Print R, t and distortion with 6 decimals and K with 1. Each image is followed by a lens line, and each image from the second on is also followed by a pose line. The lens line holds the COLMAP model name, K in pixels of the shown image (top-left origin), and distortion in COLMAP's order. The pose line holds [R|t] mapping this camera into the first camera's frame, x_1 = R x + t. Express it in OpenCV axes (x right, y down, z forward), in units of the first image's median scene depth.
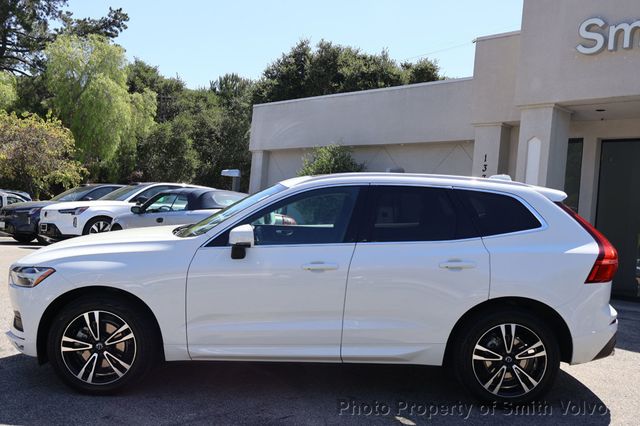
lens RADIAL K [[738.6, 0, 320.1], [0, 738.6, 213.0], [0, 0, 1]] dist [-0.029480, 0.000000]
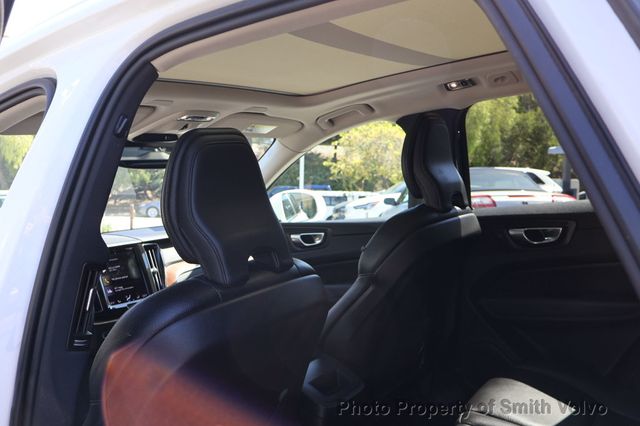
lens RADIAL K [[586.5, 0, 320.1], [0, 586.5, 212.4], [0, 0, 1]] dist [0.010477, 0.000000]
pose [[0.809518, -0.064238, -0.583570, 0.030528], [0.074321, 0.997212, -0.006674, 0.002730], [0.582372, -0.037969, 0.812035, 0.144627]]
